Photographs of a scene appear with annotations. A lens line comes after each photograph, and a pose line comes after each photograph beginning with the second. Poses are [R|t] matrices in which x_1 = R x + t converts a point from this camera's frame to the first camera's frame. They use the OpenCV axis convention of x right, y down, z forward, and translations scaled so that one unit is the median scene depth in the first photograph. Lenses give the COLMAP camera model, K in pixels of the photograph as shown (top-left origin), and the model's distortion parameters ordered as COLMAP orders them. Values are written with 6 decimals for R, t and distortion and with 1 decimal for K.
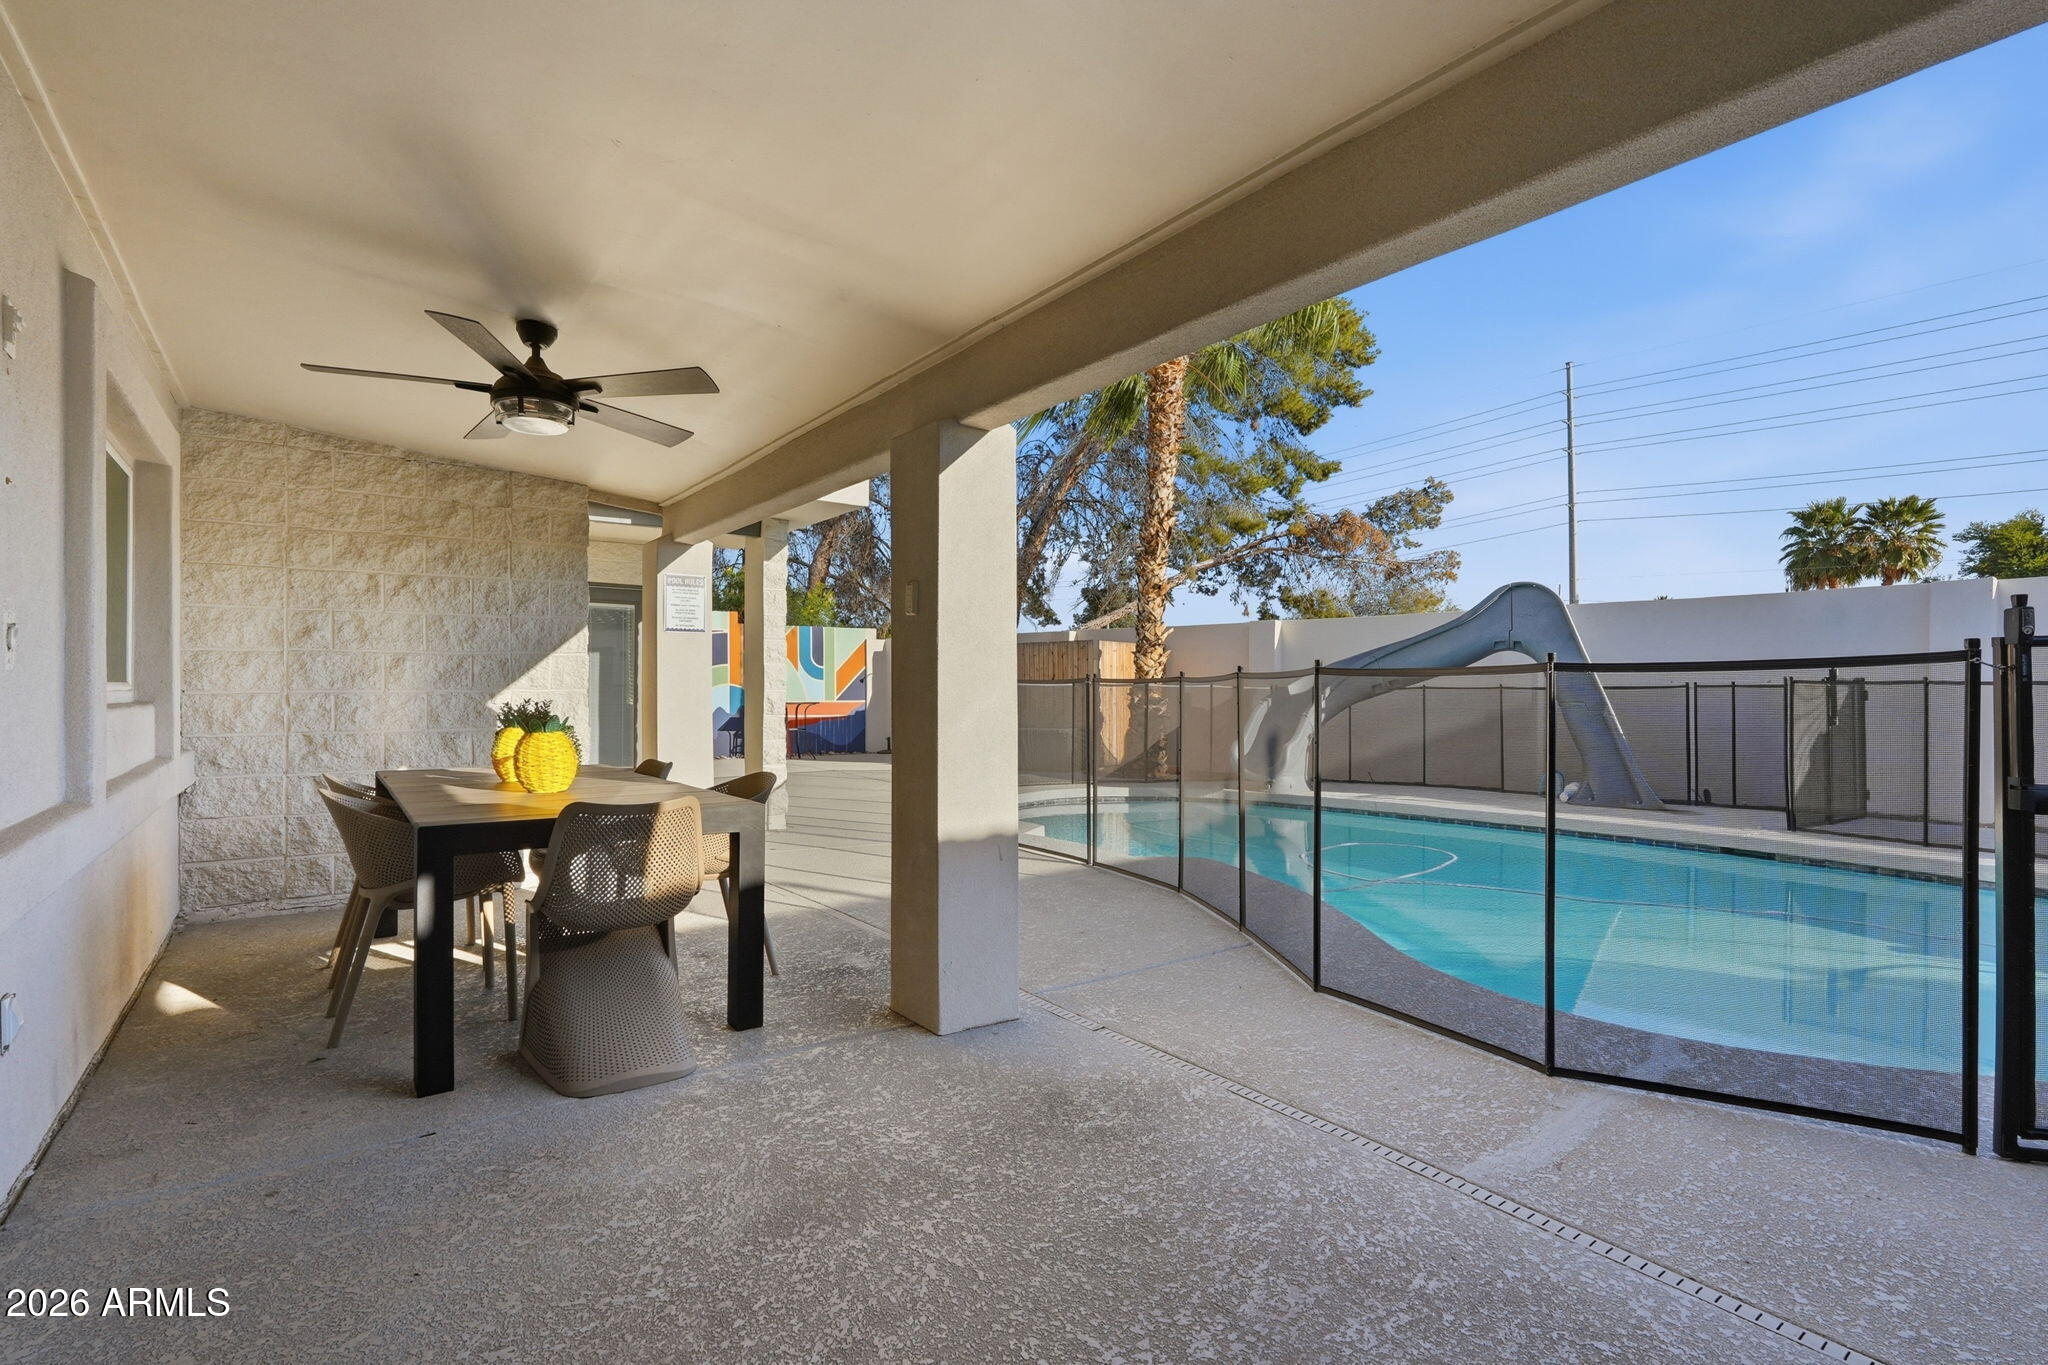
lens RADIAL K [[956.6, 0, 1024.0], [0, 956.6, 682.5], [0, 0, 1]] dist [0.000909, -0.000015]
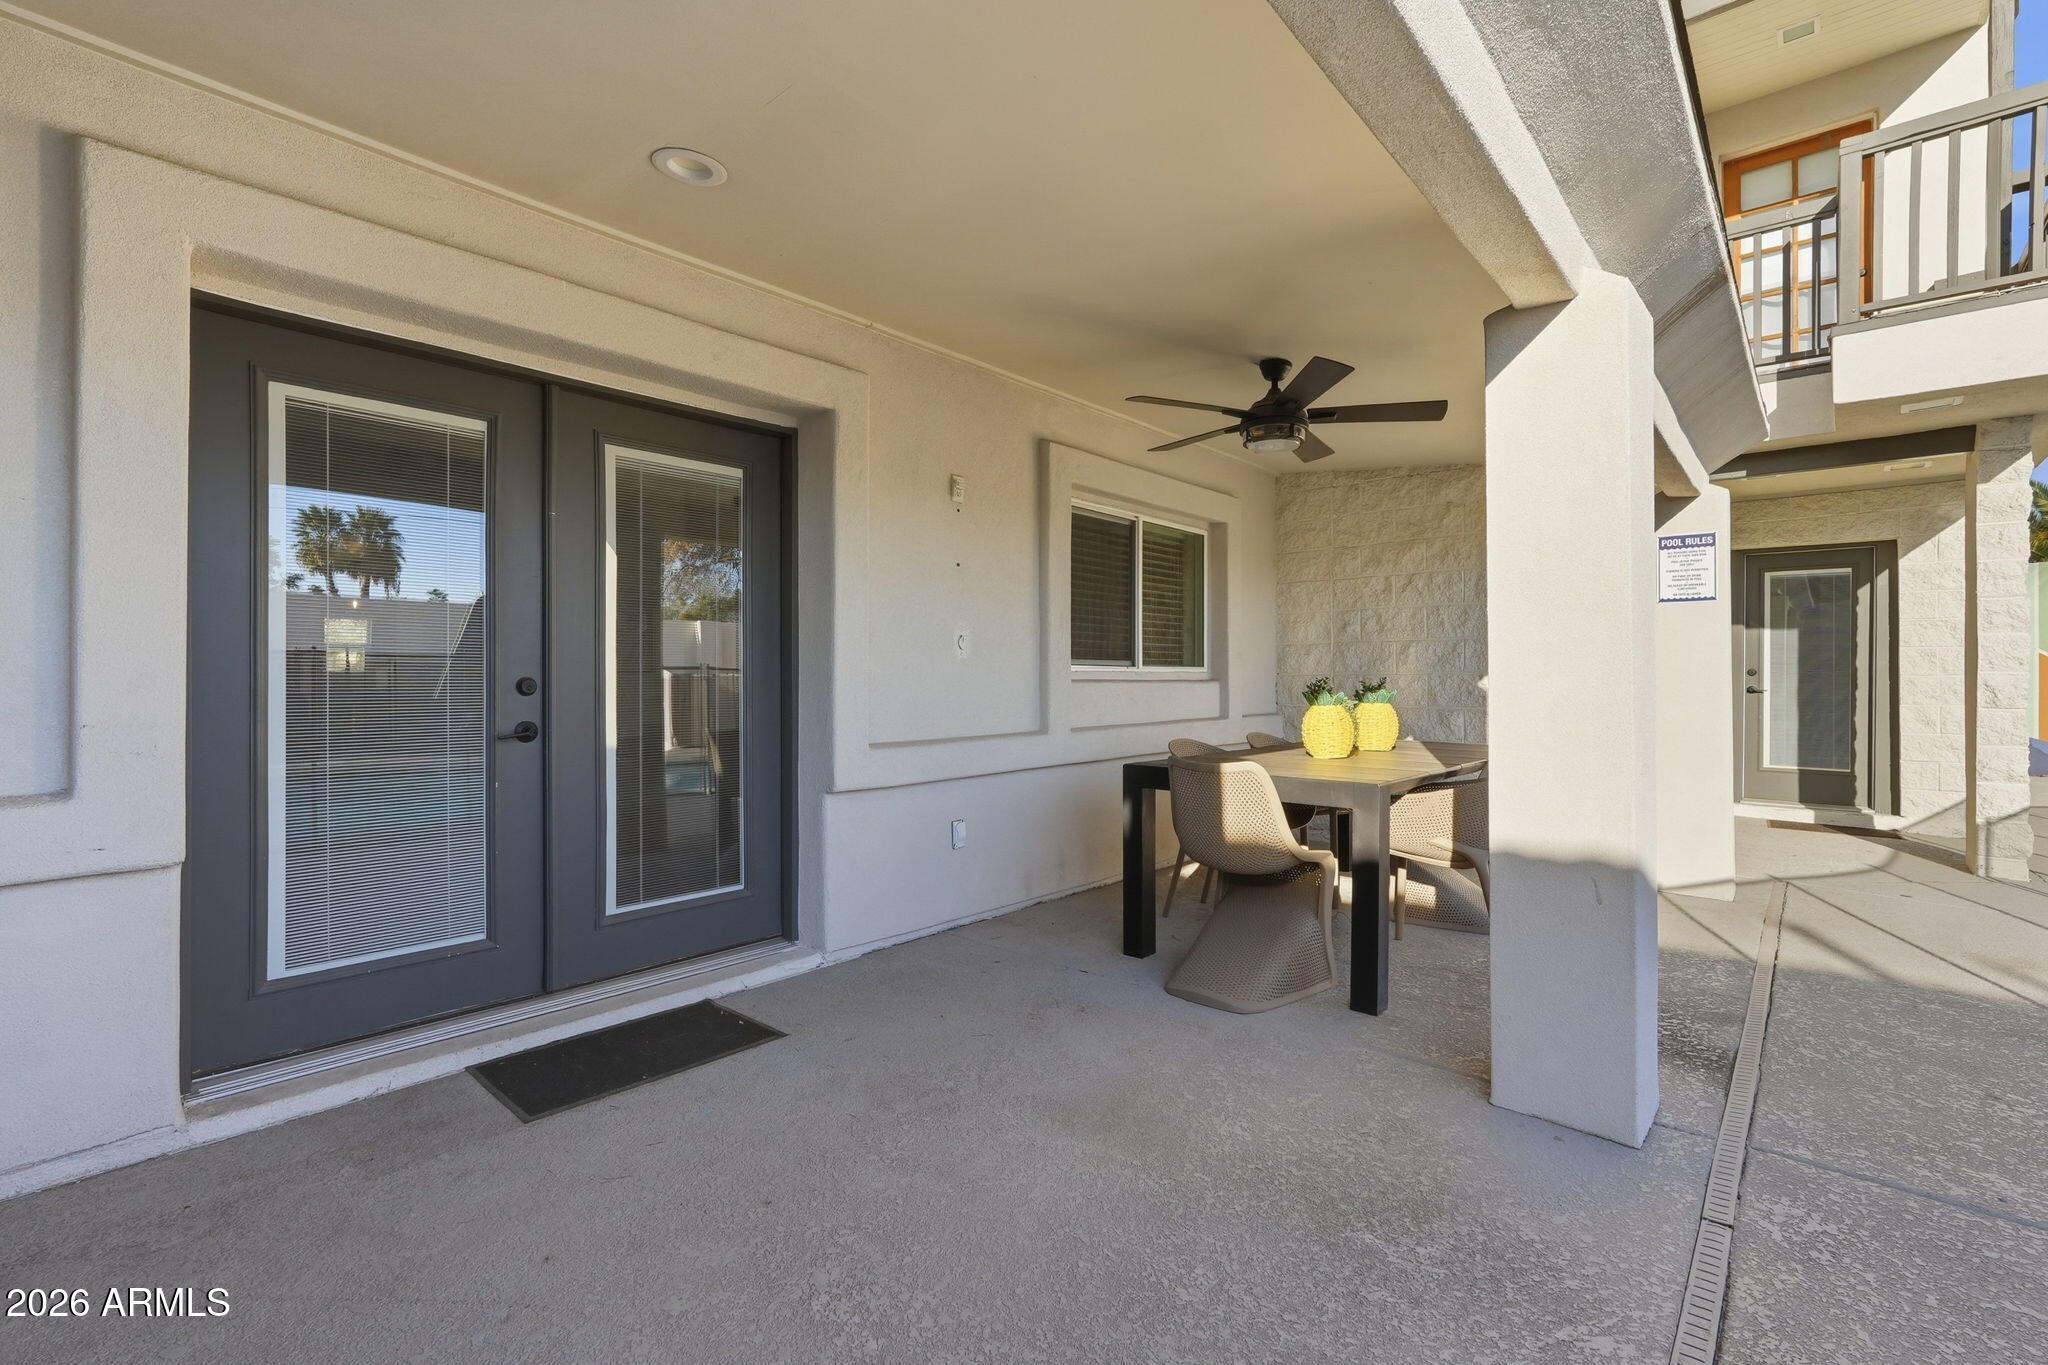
lens RADIAL K [[922.9, 0, 1024.0], [0, 922.9, 682.5], [0, 0, 1]] dist [-0.001943, -0.000120]
pose [[0.217805, 0.005025, -0.975979, 0.368902], [0.007136, 0.999952, 0.006741, 0.010056], [0.975966, -0.008433, 0.217759, 0.303455]]
